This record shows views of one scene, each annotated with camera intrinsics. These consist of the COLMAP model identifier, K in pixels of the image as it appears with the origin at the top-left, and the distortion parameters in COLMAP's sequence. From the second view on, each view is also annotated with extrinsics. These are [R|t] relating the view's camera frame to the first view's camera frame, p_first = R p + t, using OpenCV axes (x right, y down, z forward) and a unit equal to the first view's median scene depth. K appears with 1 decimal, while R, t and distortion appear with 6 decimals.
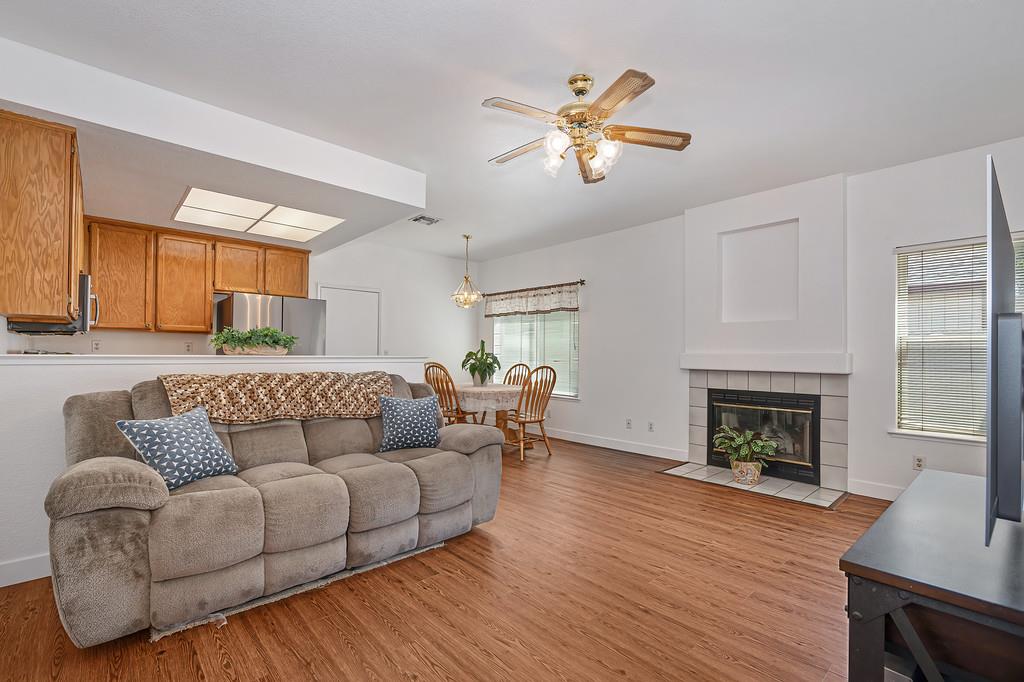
lens RADIAL K [[453.8, 0, 512.7], [0, 453.8, 357.0], [0, 0, 1]] dist [-0.001709, 0.000212]
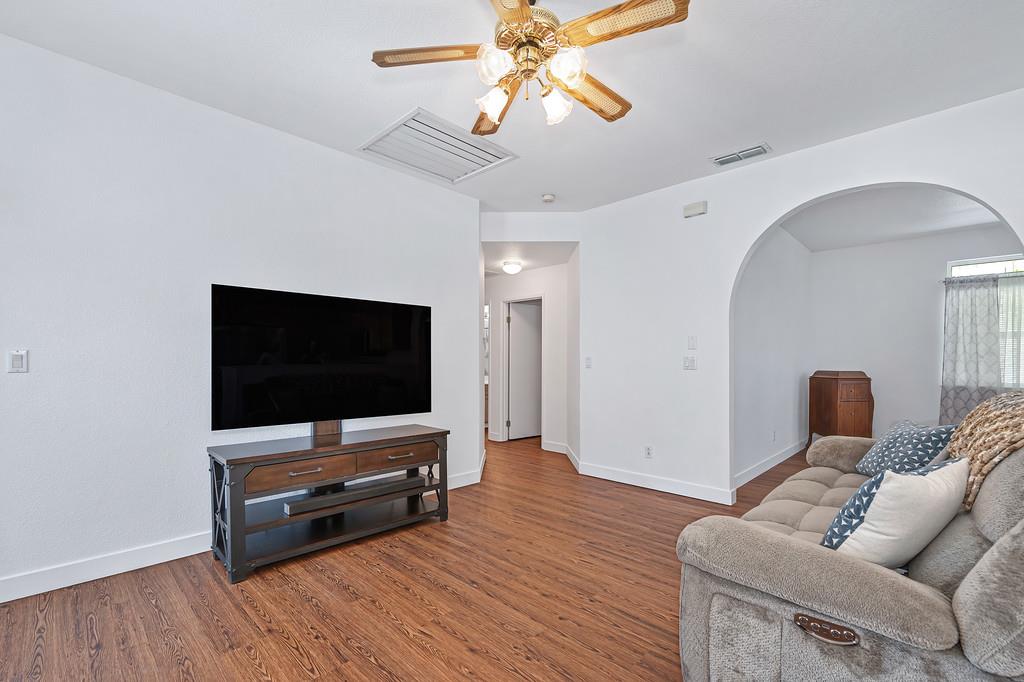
lens RADIAL K [[447.7, 0, 519.2], [0, 447.7, 365.4], [0, 0, 1]] dist [-0.000209, -0.000276]
pose [[-0.997729, -0.008876, -0.066768, 0.091237], [-0.009925, 0.999832, 0.015391, -0.003818], [0.066620, 0.016019, -0.997650, 0.756614]]
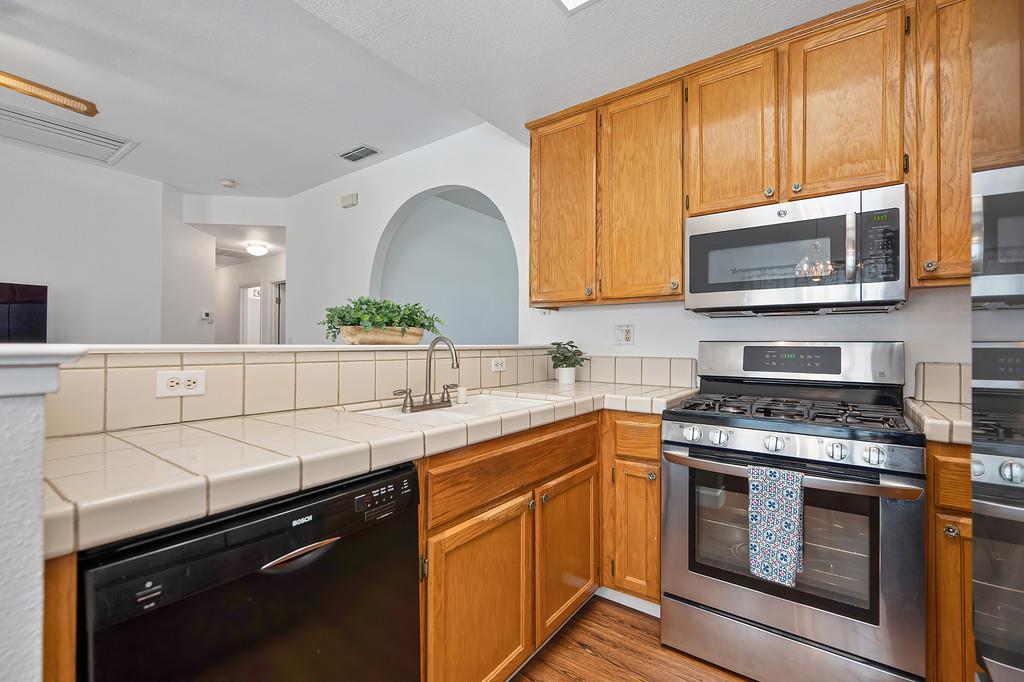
lens RADIAL K [[444.0, 0, 512.0], [0, 444.0, 341.0], [0, 0, 1]] dist [-0.000860, 0.000310]
pose [[-0.980648, -0.013198, -0.195335, -0.324295], [-0.013501, 0.999909, 0.000218, -0.005958], [0.195314, 0.002851, -0.980737, 0.856621]]
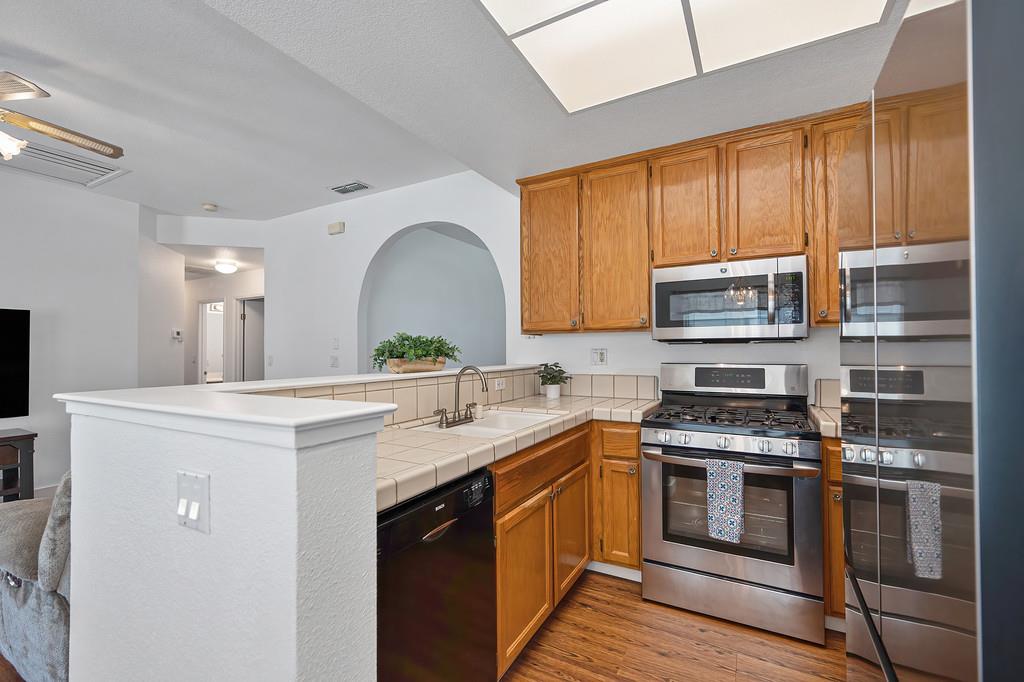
lens RADIAL K [[438.0, 0, 512.7], [0, 438.0, 344.3], [0, 0, 1]] dist [-0.000118, 0.000085]
pose [[-0.947168, -0.006827, -0.320666, -0.252957], [-0.004039, 0.999948, -0.009359, -0.022758], [0.320714, -0.007569, -0.947146, 0.912116]]
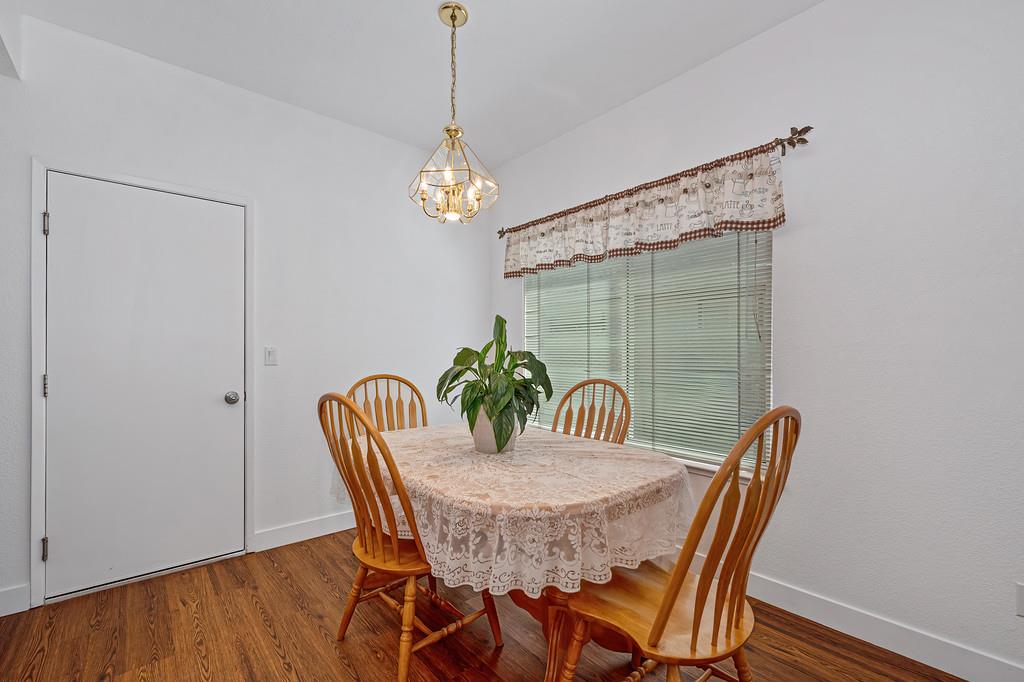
lens RADIAL K [[446.3, 0, 514.6], [0, 446.3, 354.0], [0, 0, 1]] dist [-0.000317, -0.000548]
pose [[0.999384, -0.006857, -0.034407, -0.044426], [0.006467, 0.999914, -0.011440, -0.003424], [0.034482, 0.011210, 0.999342, 0.671790]]
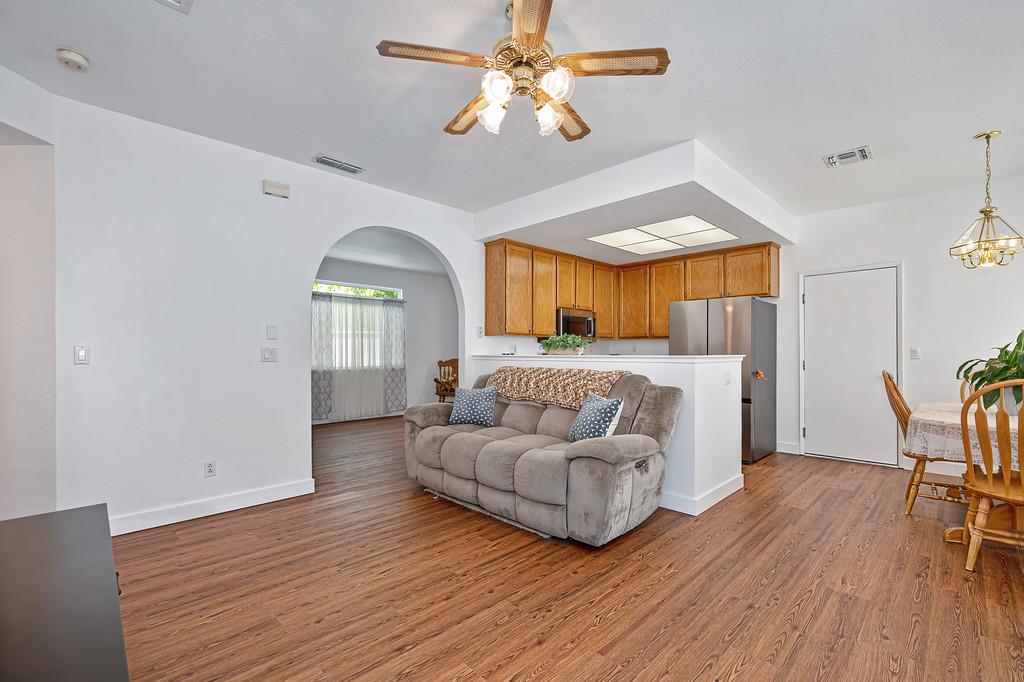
lens RADIAL K [[446.3, 0, 514.6], [0, 446.3, 354.0], [0, 0, 1]] dist [-0.000317, -0.000548]
pose [[0.042903, -0.006255, -0.999060, 0.407826], [-0.004691, 0.999968, -0.006462, 0.001826], [0.999068, 0.004964, 0.042872, 0.417381]]
